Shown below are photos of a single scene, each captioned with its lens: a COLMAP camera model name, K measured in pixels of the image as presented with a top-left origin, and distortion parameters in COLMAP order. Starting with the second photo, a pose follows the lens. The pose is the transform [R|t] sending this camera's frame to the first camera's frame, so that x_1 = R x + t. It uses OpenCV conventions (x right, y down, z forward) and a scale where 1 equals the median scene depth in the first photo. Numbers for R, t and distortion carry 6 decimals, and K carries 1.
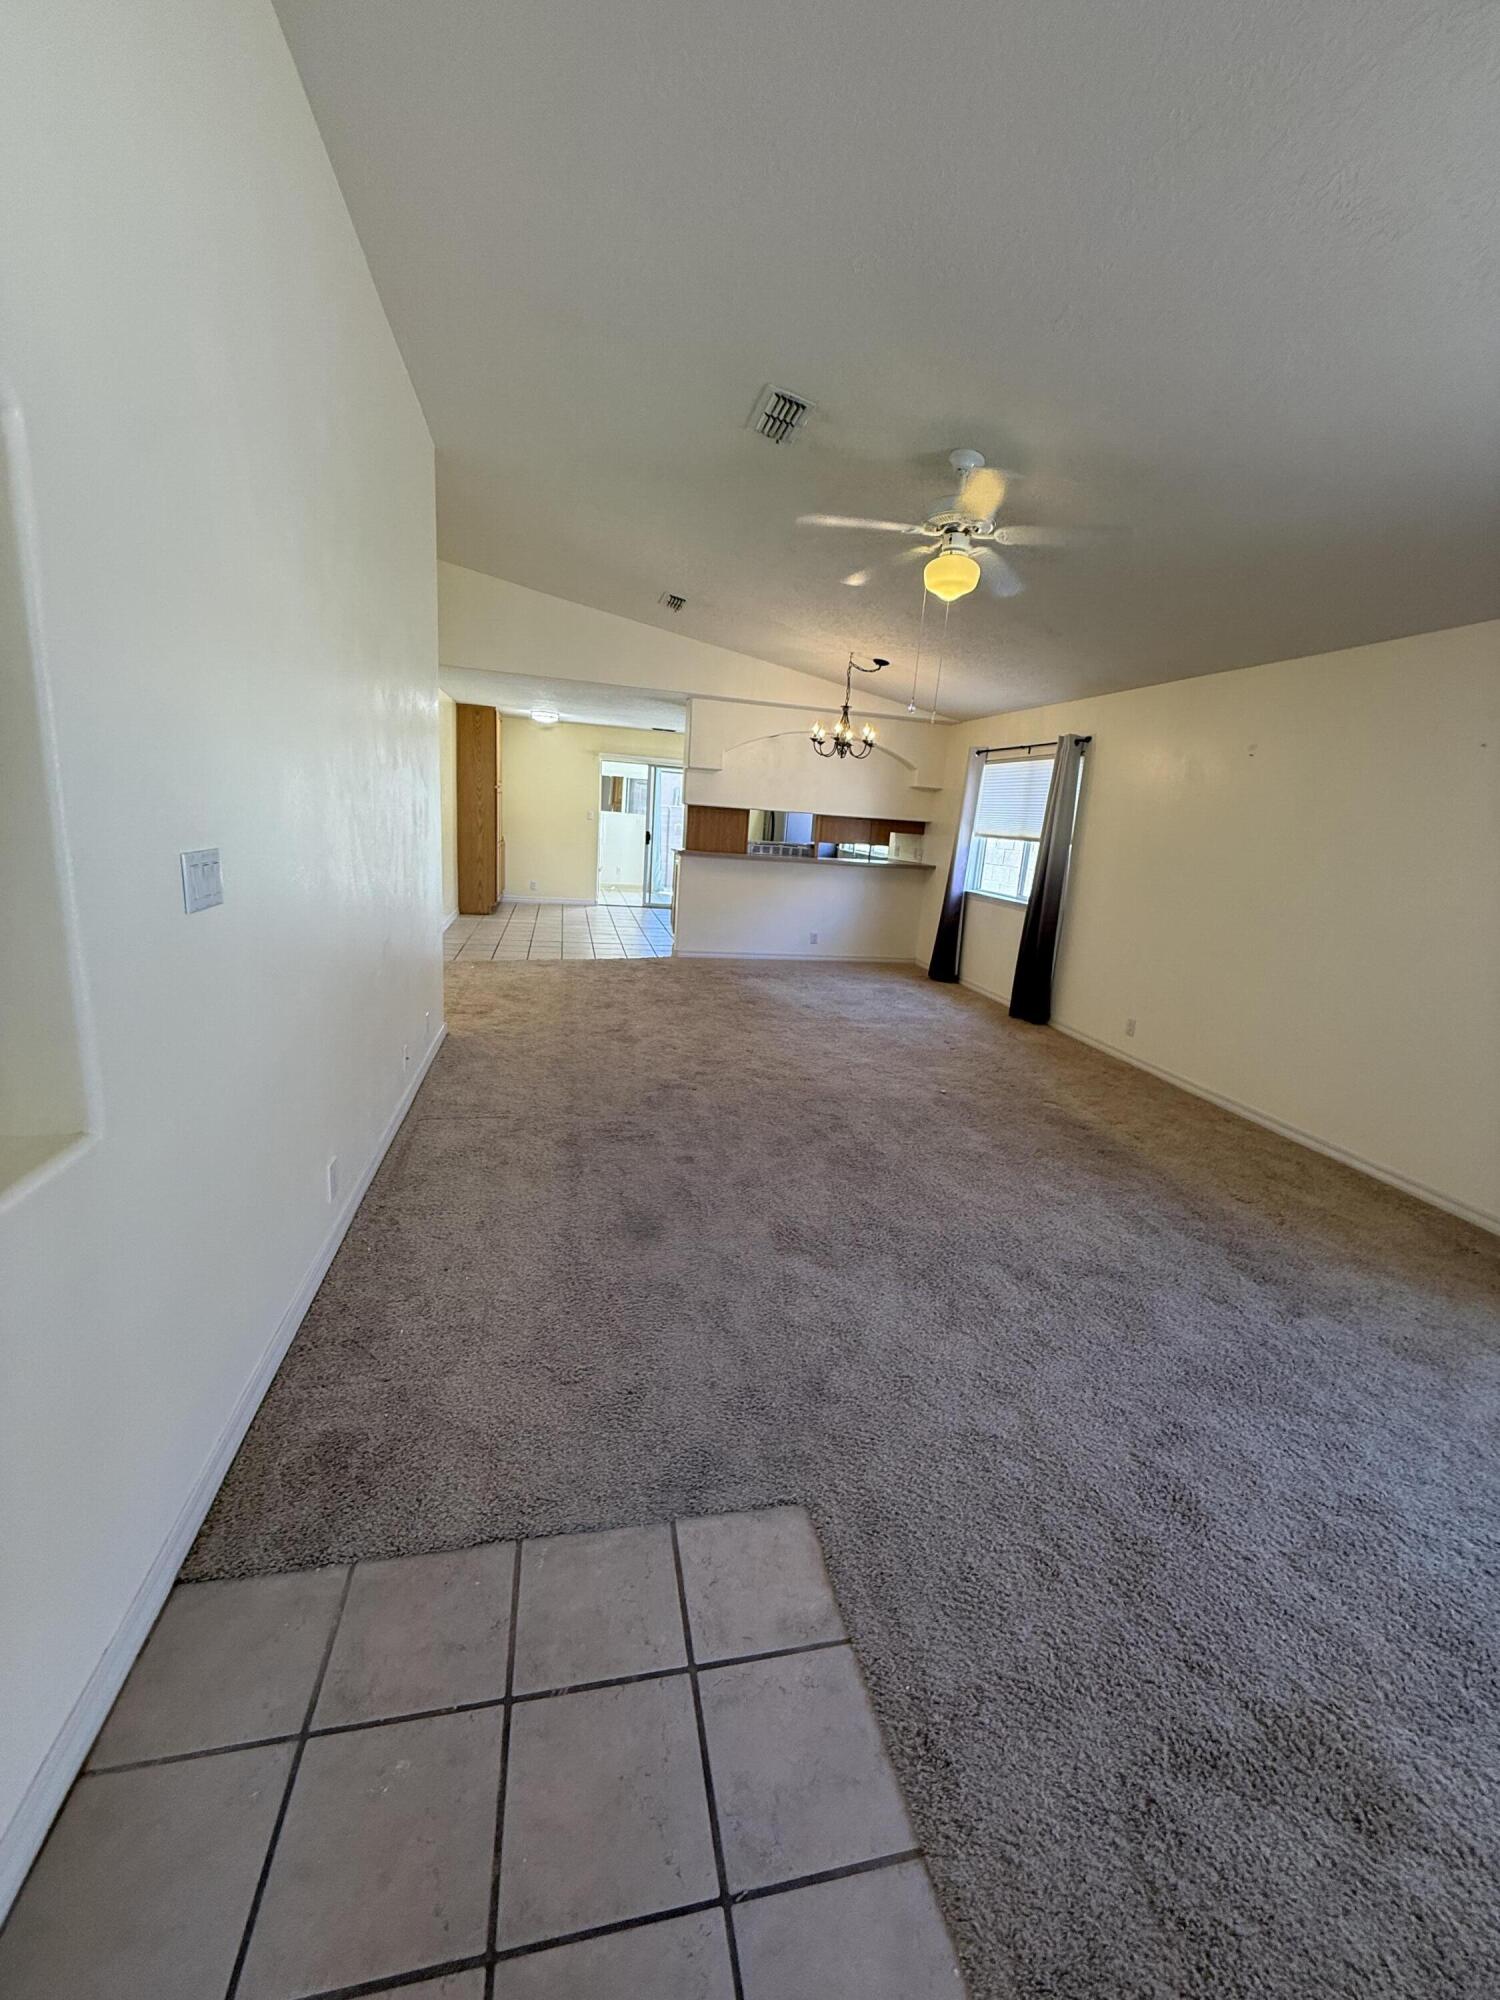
lens RADIAL K [[798.3, 0, 744.6], [0, 798.3, 991.9], [0, 0, 1]] dist [-0.000018, -0.000270]
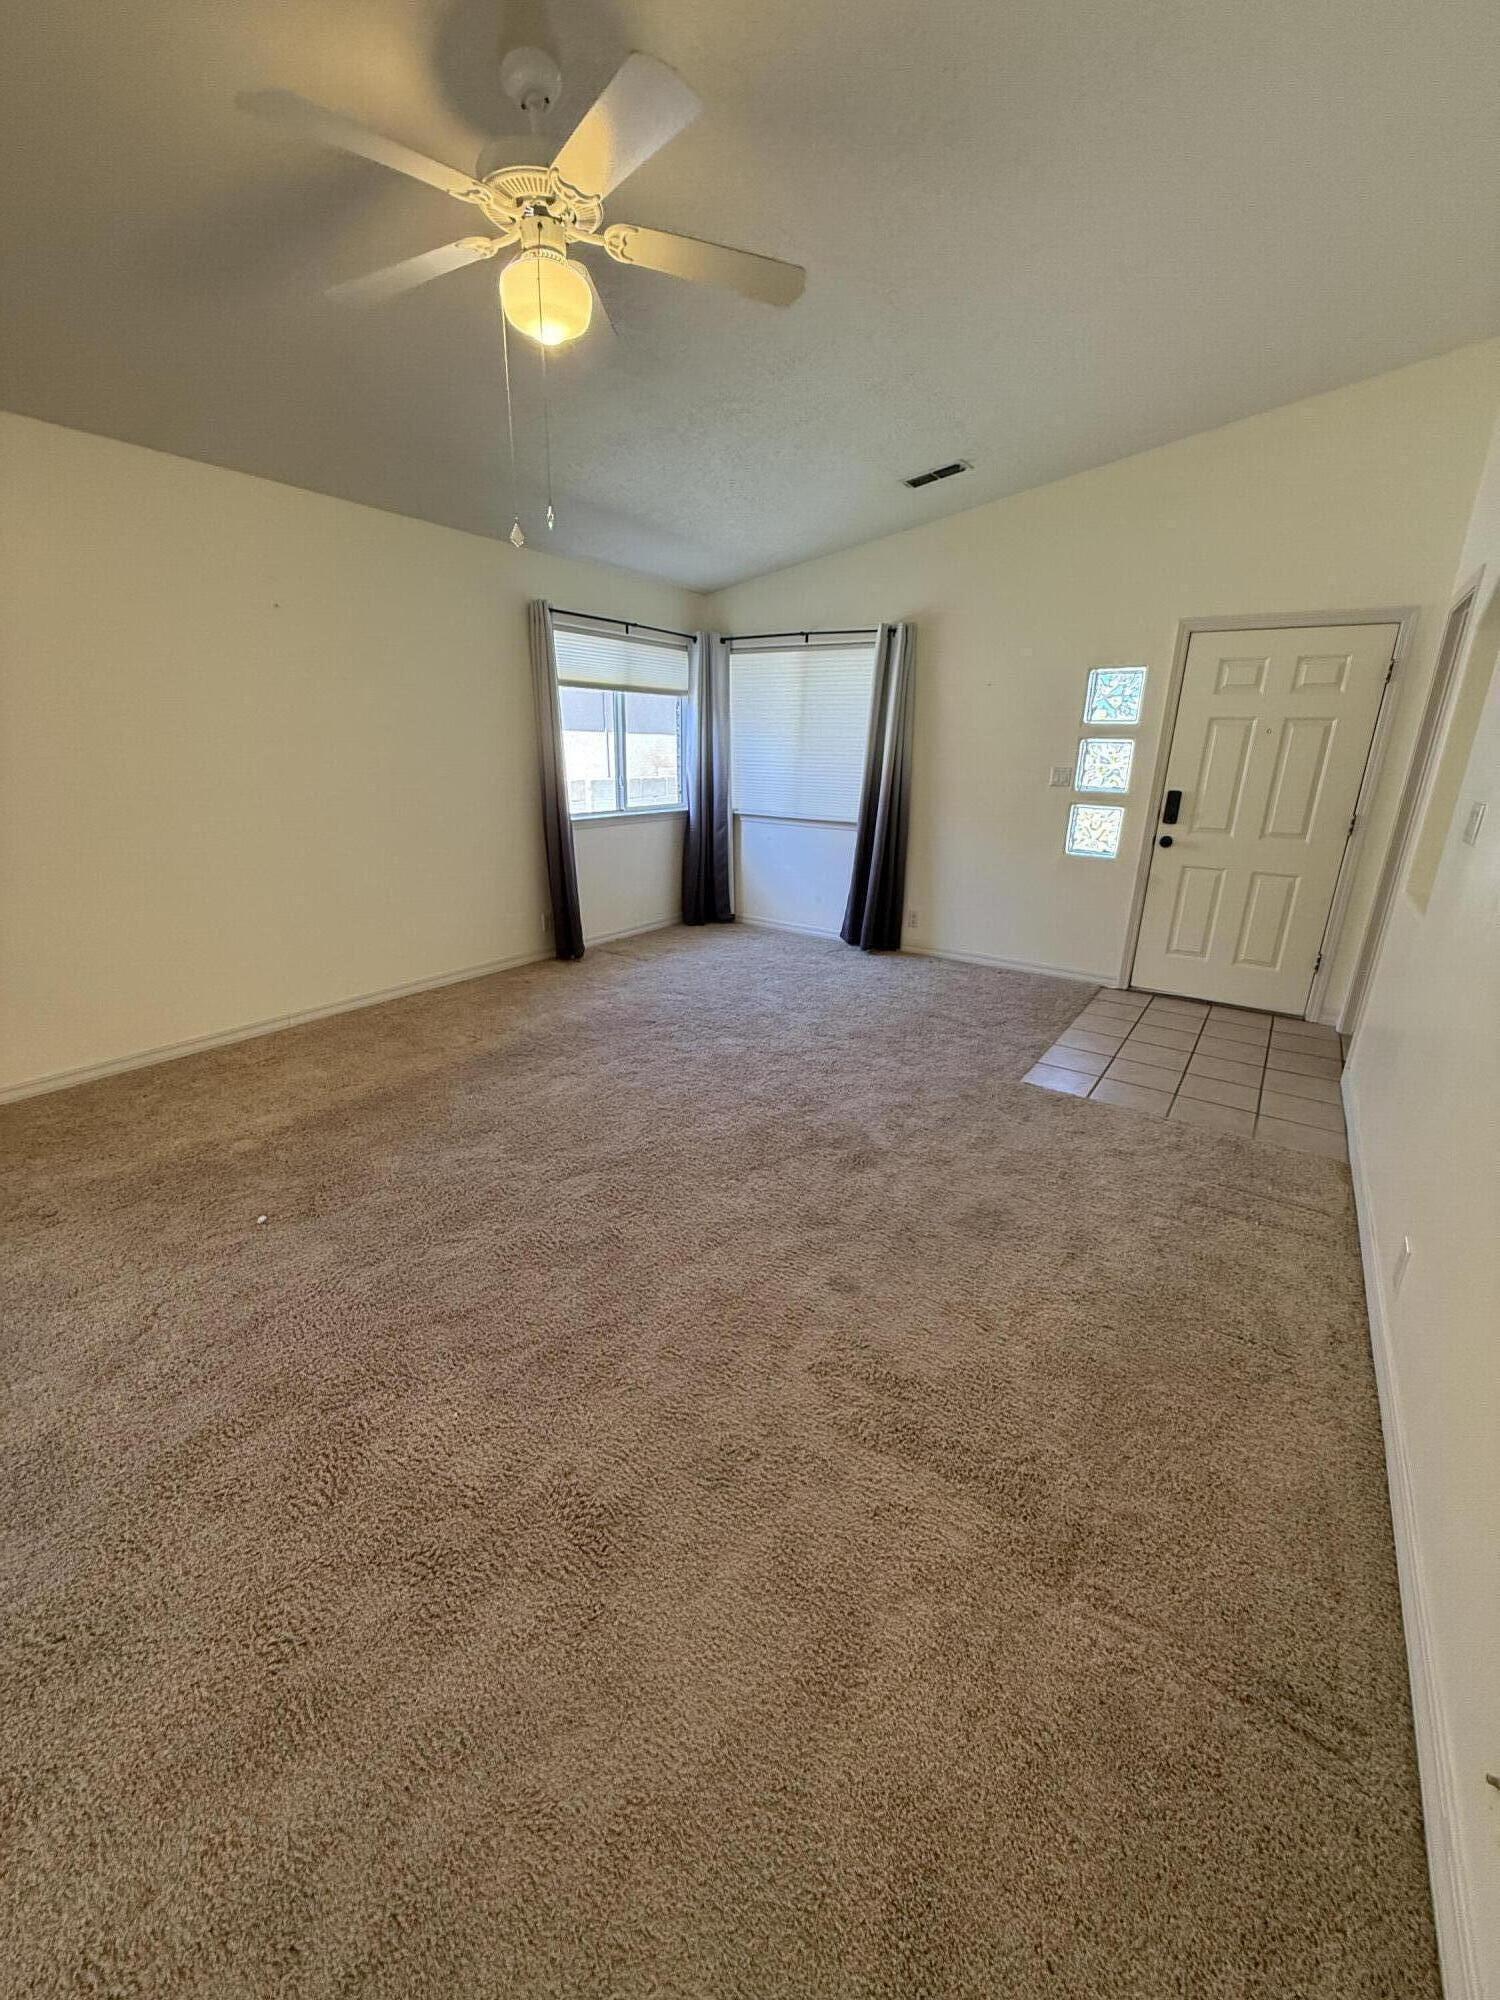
lens RADIAL K [[798.3, 0, 744.6], [0, 798.3, 991.9], [0, 0, 1]] dist [-0.000018, -0.000270]
pose [[-0.688233, -0.296854, 0.661977, -0.360633], [0.091589, 0.869603, 0.485183, -0.303193], [-0.719685, 0.394549, -0.571300, 1.287532]]
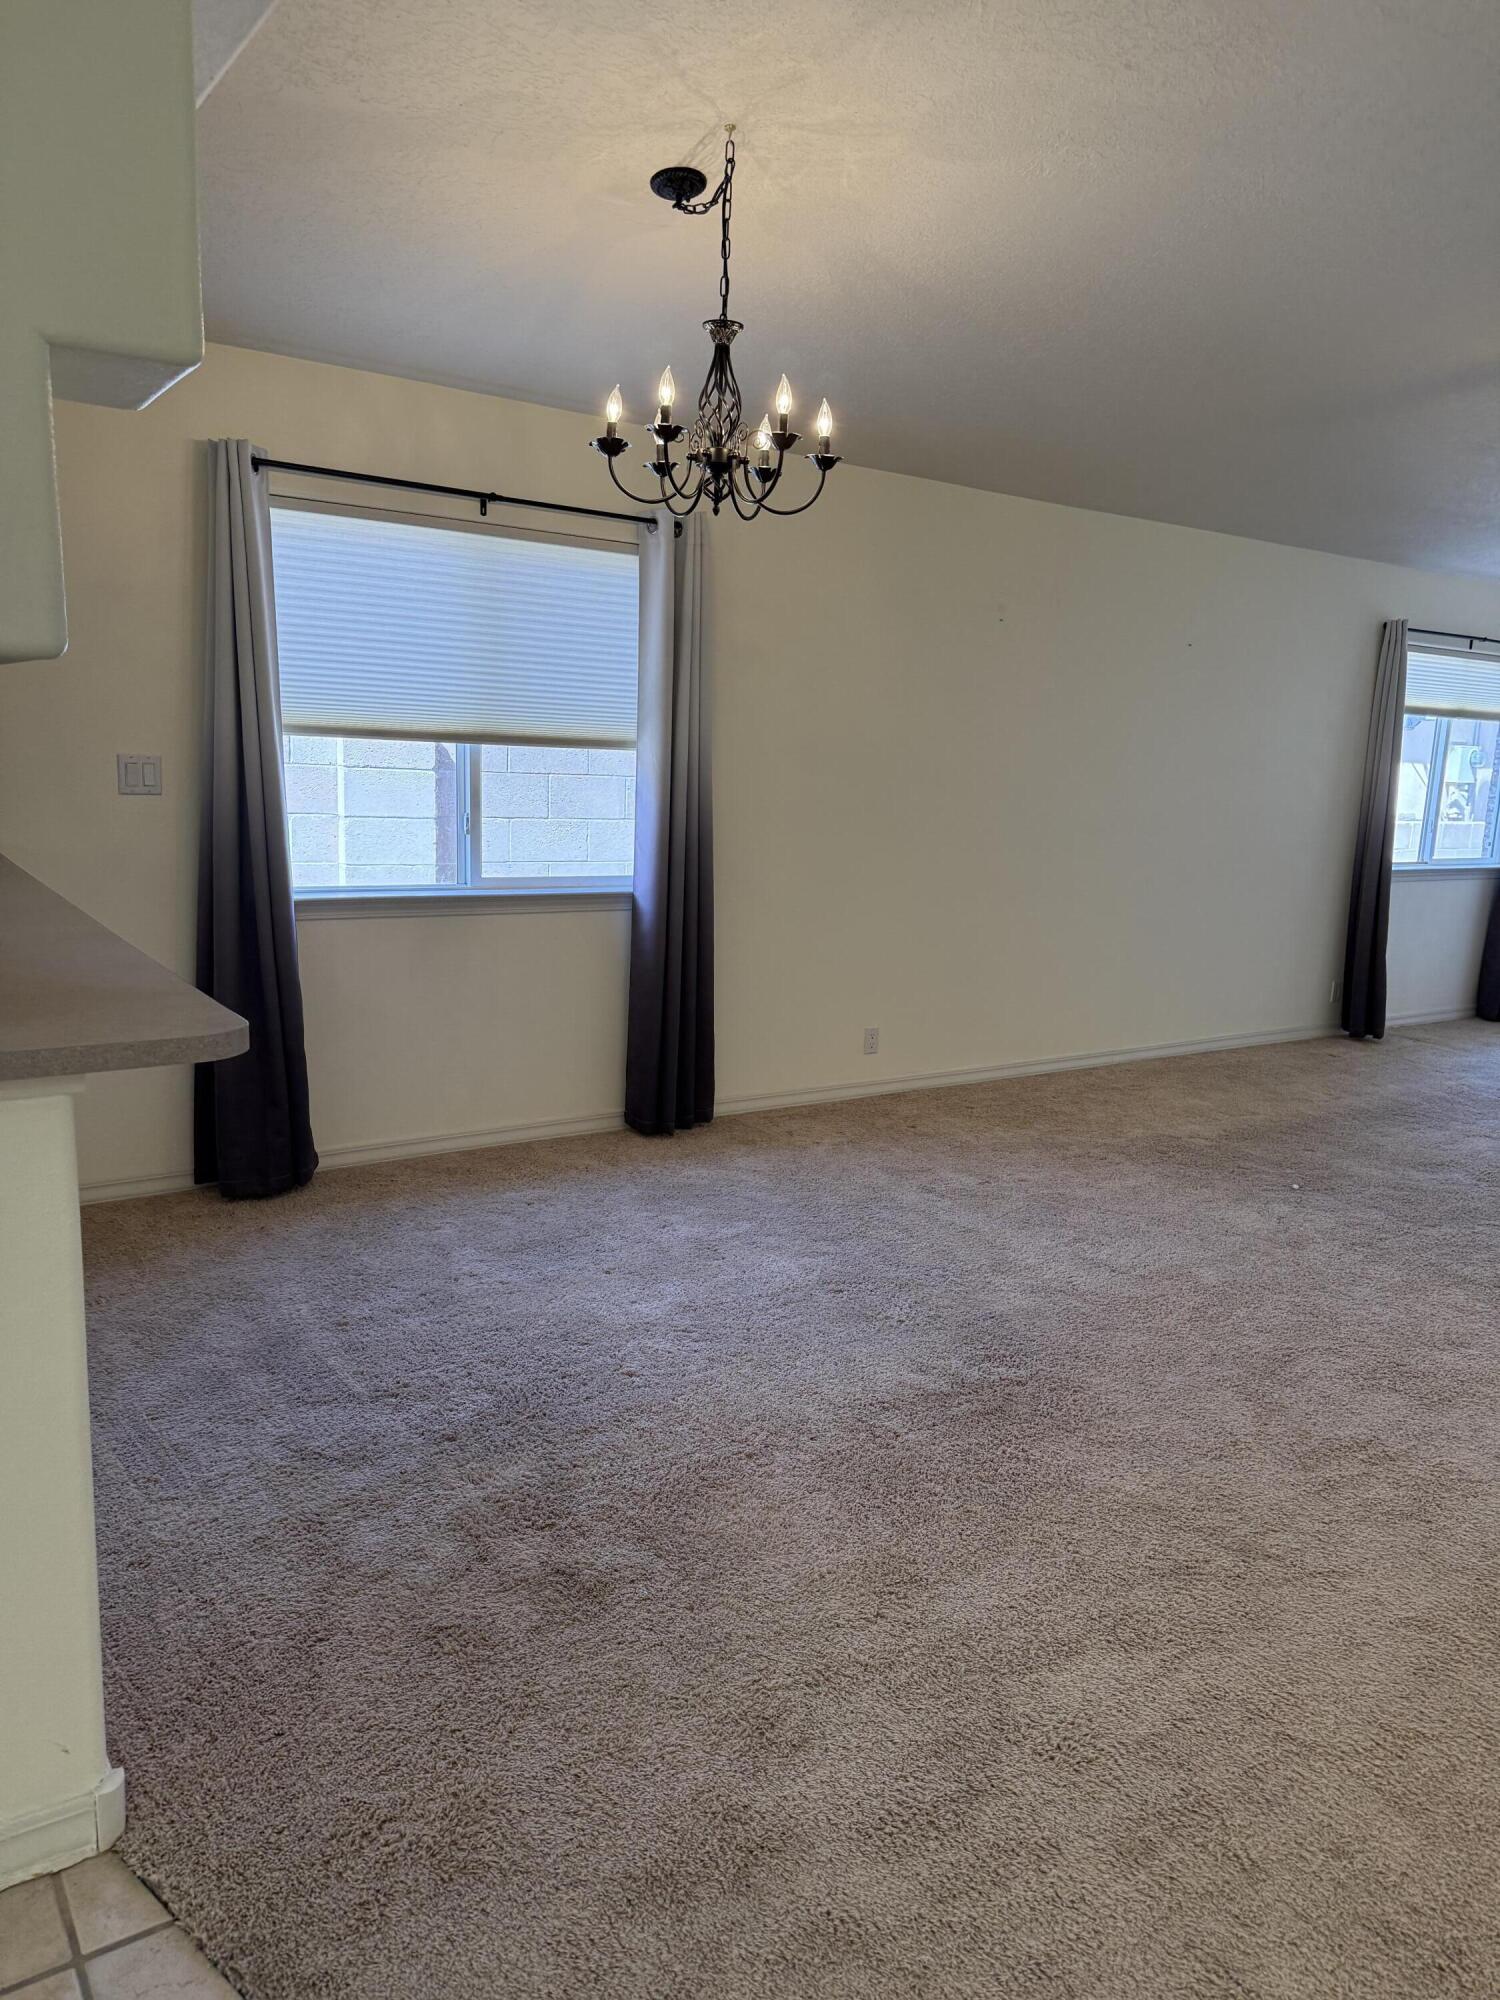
lens RADIAL K [[1402.8, 0, 713.8], [0, 1402.8, 1006.4], [0, 0, 1]] dist [0.080317, -0.169370]
pose [[-0.358863, -0.260375, 0.896338, -0.671799], [0.137644, 0.935042, 0.326726, -0.535679], [-0.923186, 0.240626, -0.299713, 2.169464]]
